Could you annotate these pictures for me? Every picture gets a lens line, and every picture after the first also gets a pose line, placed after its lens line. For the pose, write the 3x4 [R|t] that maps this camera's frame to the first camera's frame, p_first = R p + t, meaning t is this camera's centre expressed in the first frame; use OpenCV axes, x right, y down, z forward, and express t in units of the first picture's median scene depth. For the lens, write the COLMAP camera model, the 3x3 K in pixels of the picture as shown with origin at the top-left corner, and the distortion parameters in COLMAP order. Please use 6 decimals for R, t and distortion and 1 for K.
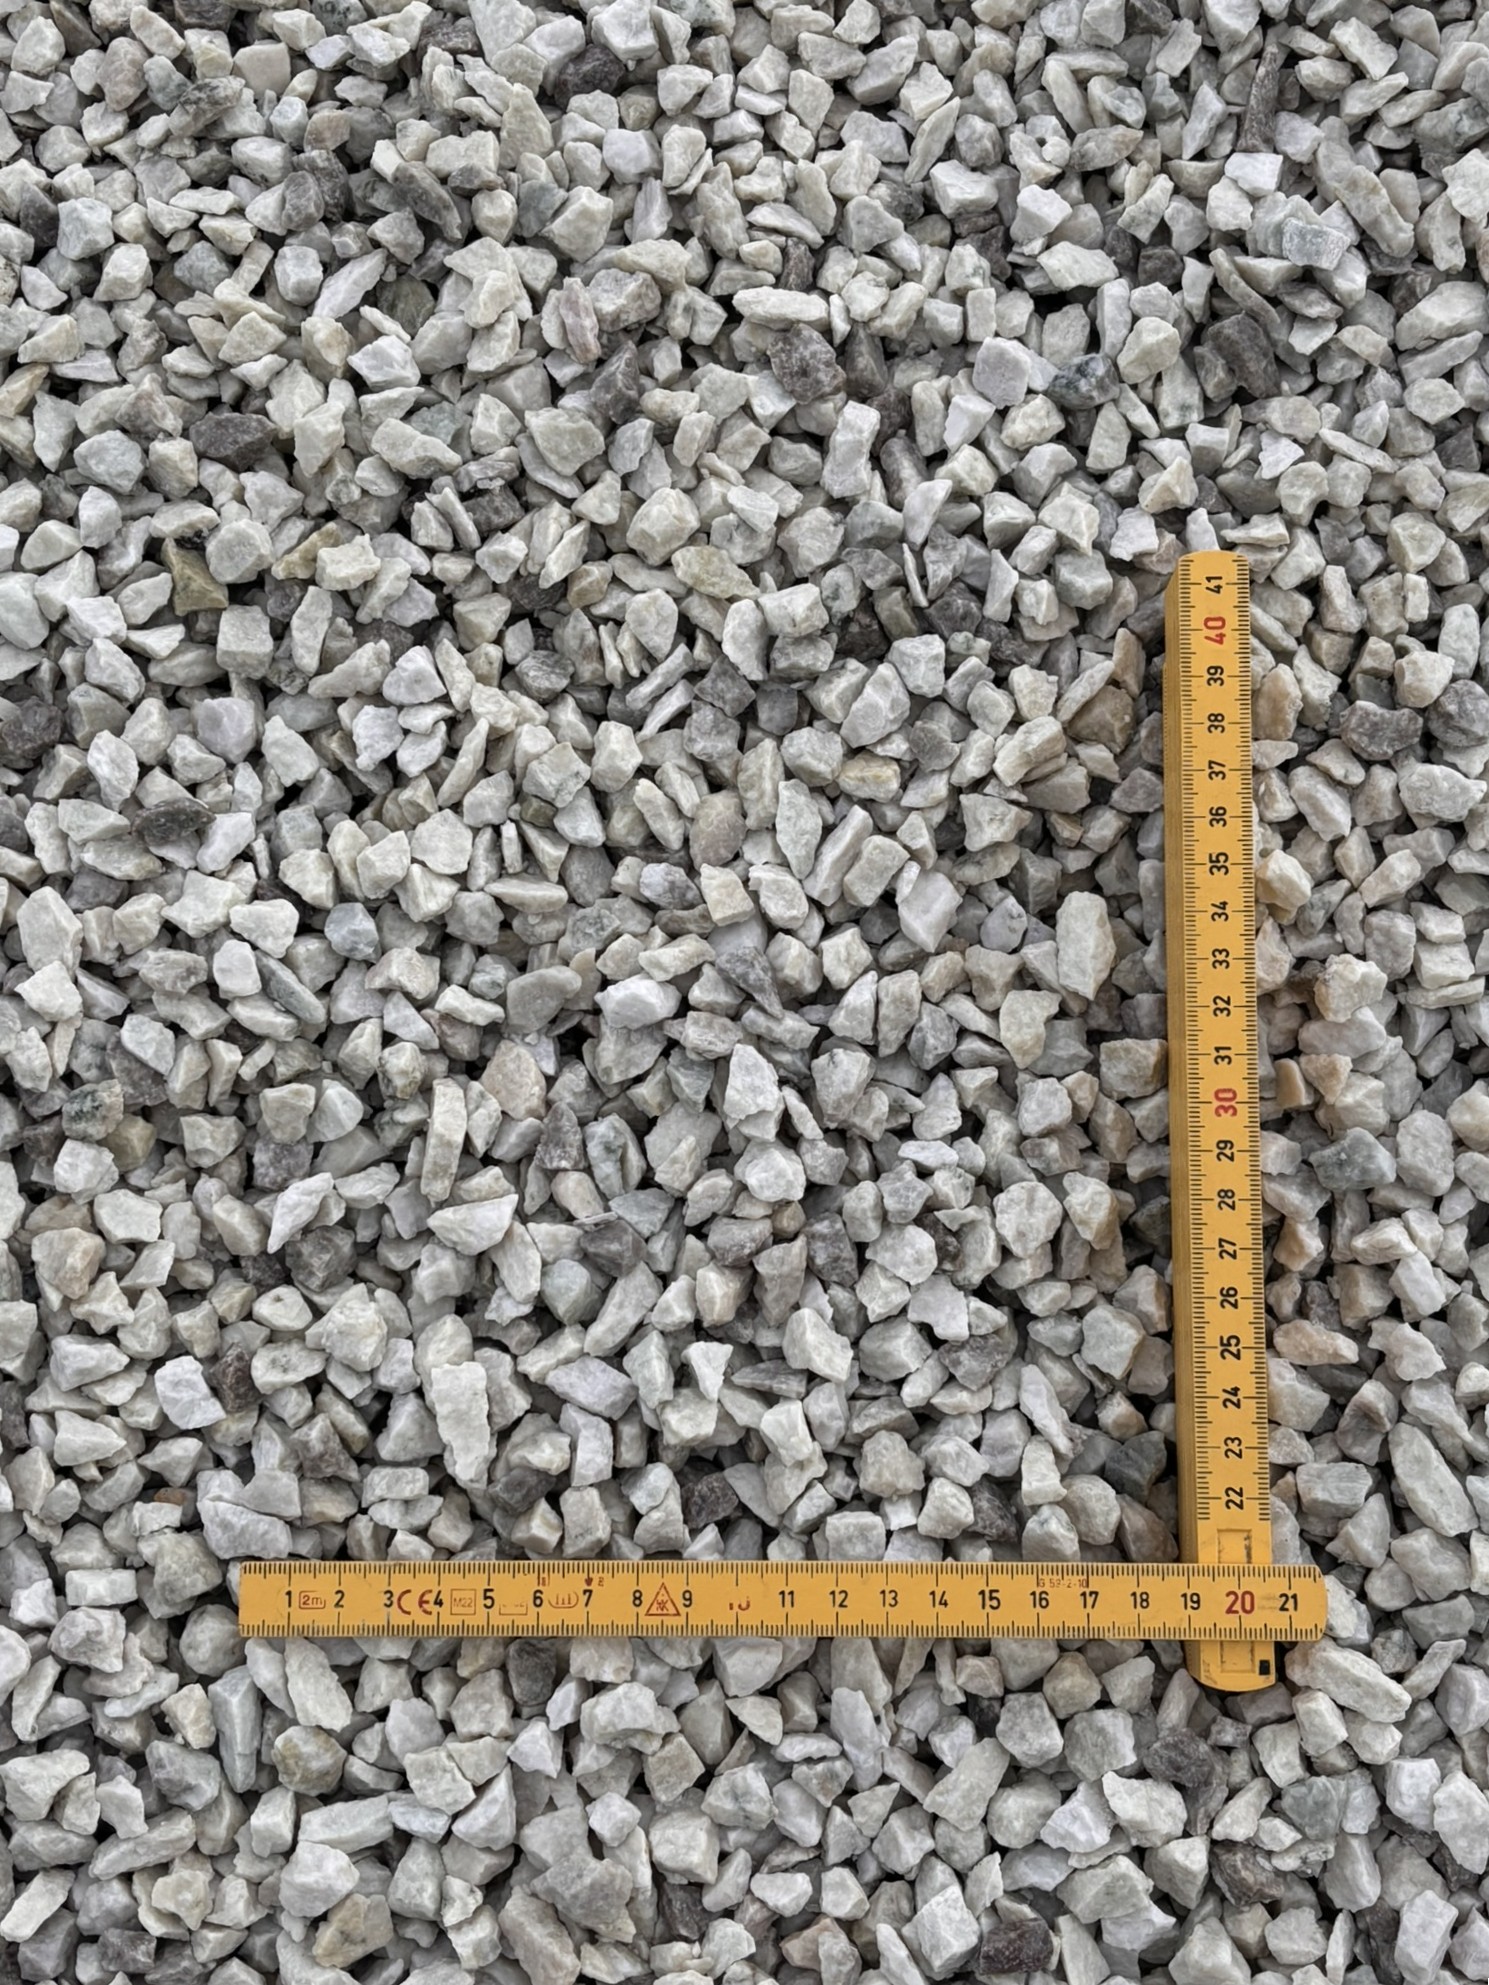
lens RADIAL K [[2681.1, 0, 744.5], [0, 2681.1, 992.5], [0, 0, 1]] dist [0.220911, -0.818256]
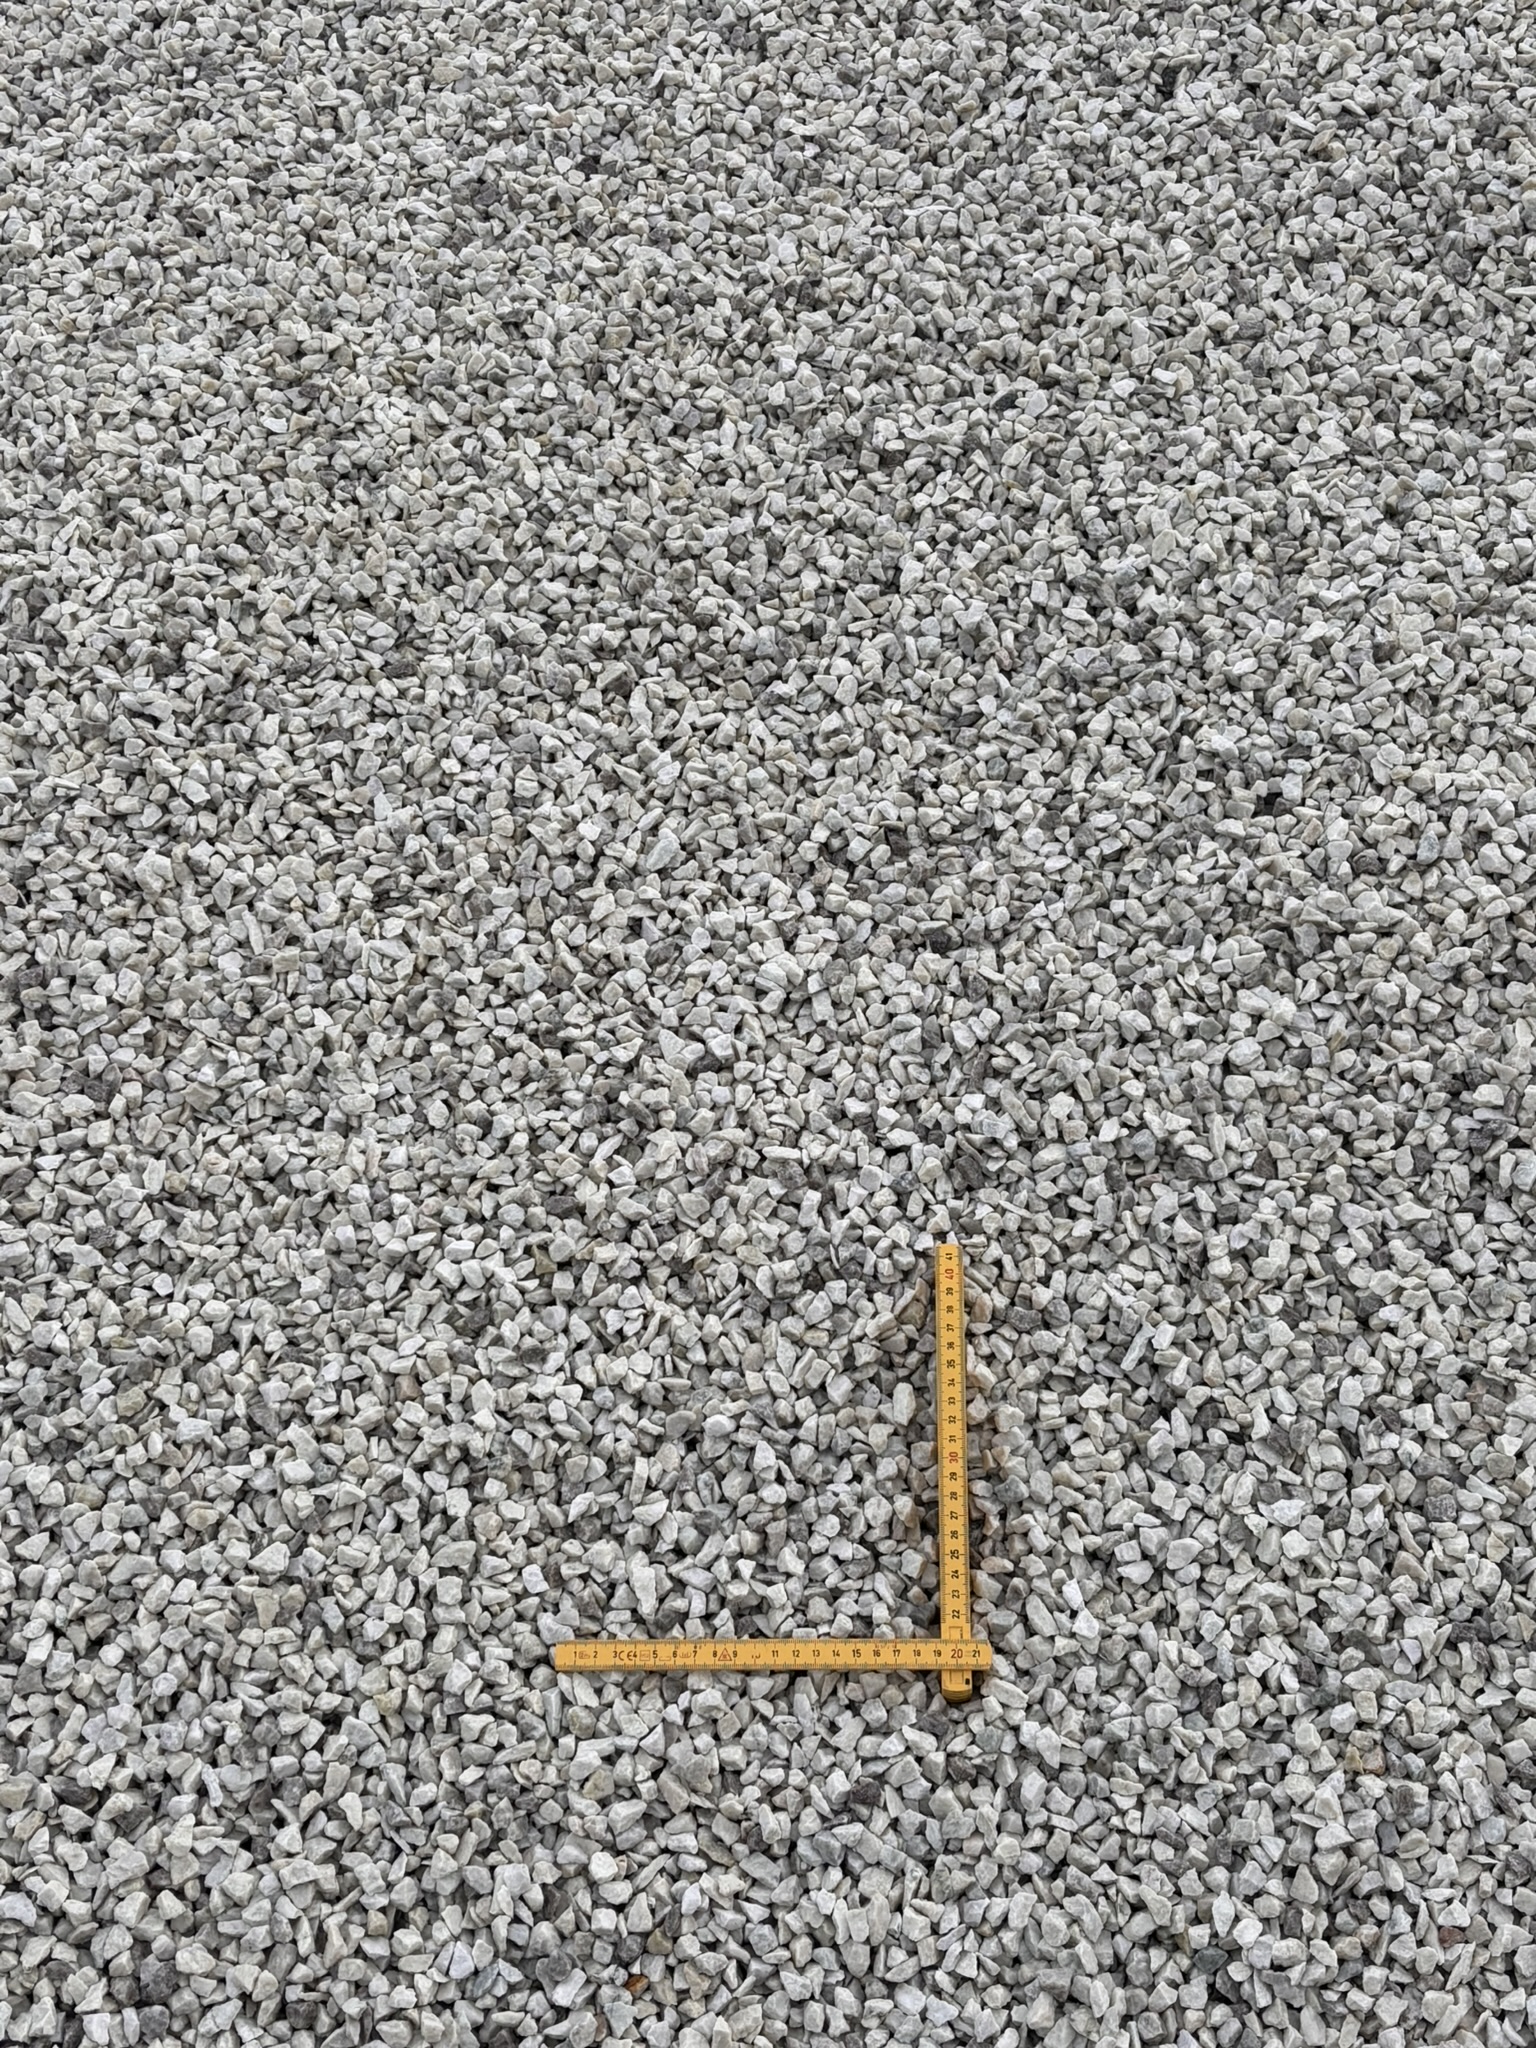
lens RADIAL K [[2766.2, 0, 768.0], [0, 2766.2, 1024.0], [0, 0, 1]] dist [0.220911, -0.818256]
pose [[0.998988, -0.008184, -0.044218, 0.117256], [-0.005991, 0.950314, -0.311236, 0.435279], [0.044568, 0.311186, 0.949303, -1.484428]]
